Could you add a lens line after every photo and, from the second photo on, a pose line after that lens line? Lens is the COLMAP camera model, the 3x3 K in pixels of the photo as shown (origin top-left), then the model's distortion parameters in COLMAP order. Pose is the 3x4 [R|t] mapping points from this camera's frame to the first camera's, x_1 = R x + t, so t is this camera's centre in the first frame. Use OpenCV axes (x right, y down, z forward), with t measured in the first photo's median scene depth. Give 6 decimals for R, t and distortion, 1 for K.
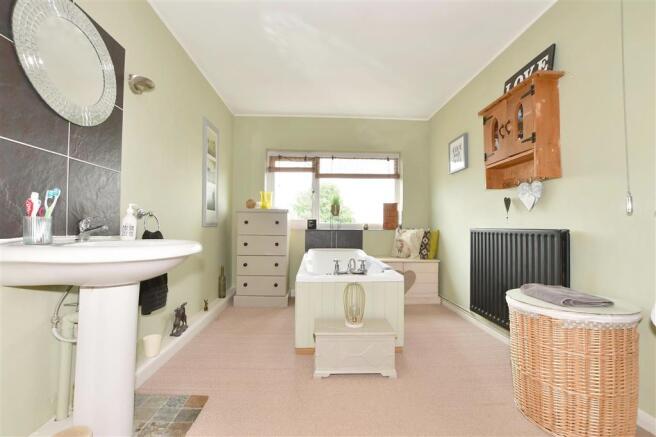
lens RADIAL K [[287.6, 0, 327.7], [0, 287.6, 222.6], [0, 0, 1]] dist [-0.027688, 0.000762]
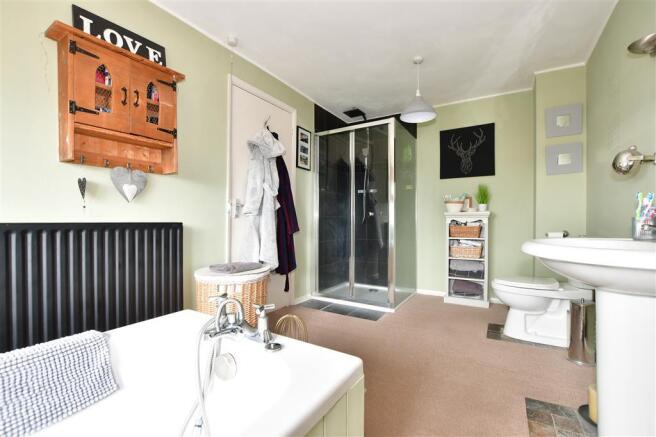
lens RADIAL K [[287.6, 0, 327.7], [0, 287.6, 222.6], [0, 0, 1]] dist [-0.027688, 0.000762]
pose [[-0.819602, -0.007133, 0.572889, -0.290785], [-0.013824, 0.999878, -0.007327, 0.022205], [-0.572767, -0.013925, -0.819600, 1.372795]]
